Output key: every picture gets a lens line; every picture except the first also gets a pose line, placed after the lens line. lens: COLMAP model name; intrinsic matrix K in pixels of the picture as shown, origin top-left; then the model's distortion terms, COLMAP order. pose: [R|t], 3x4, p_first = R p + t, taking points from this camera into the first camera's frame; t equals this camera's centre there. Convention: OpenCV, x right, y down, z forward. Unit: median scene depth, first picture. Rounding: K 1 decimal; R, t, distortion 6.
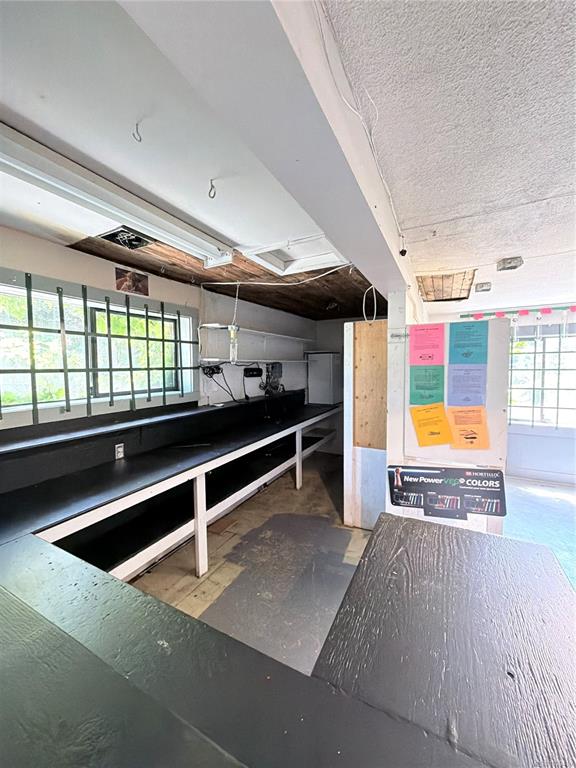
lens RADIAL K [[305.2, 0, 287.9], [0, 305.2, 387.1], [0, 0, 1]] dist [0.002522, -0.000127]
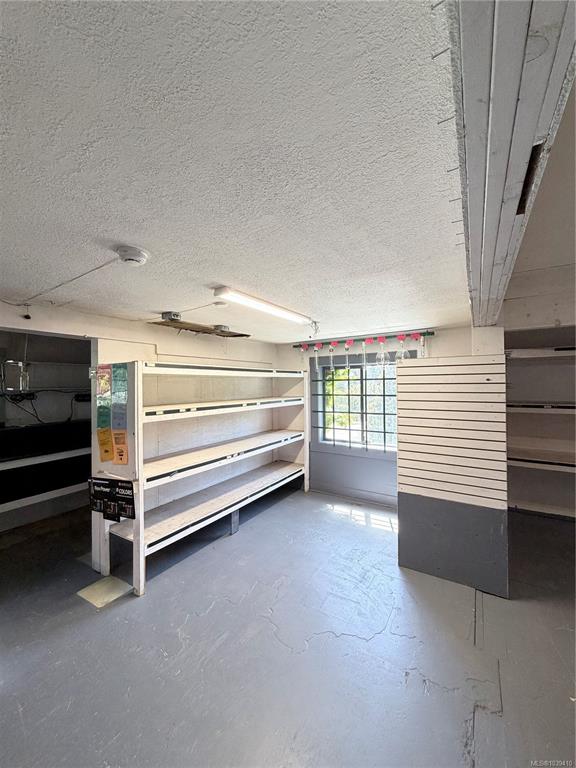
lens RADIAL K [[305.2, 0, 285.5], [0, 305.2, 380.4], [0, 0, 1]] dist [0.002522, -0.000127]
pose [[0.995538, -0.004026, -0.094277, 0.975839], [-0.003238, 0.997044, -0.076770, -0.034440], [0.094307, 0.076732, 0.992582, -0.154360]]
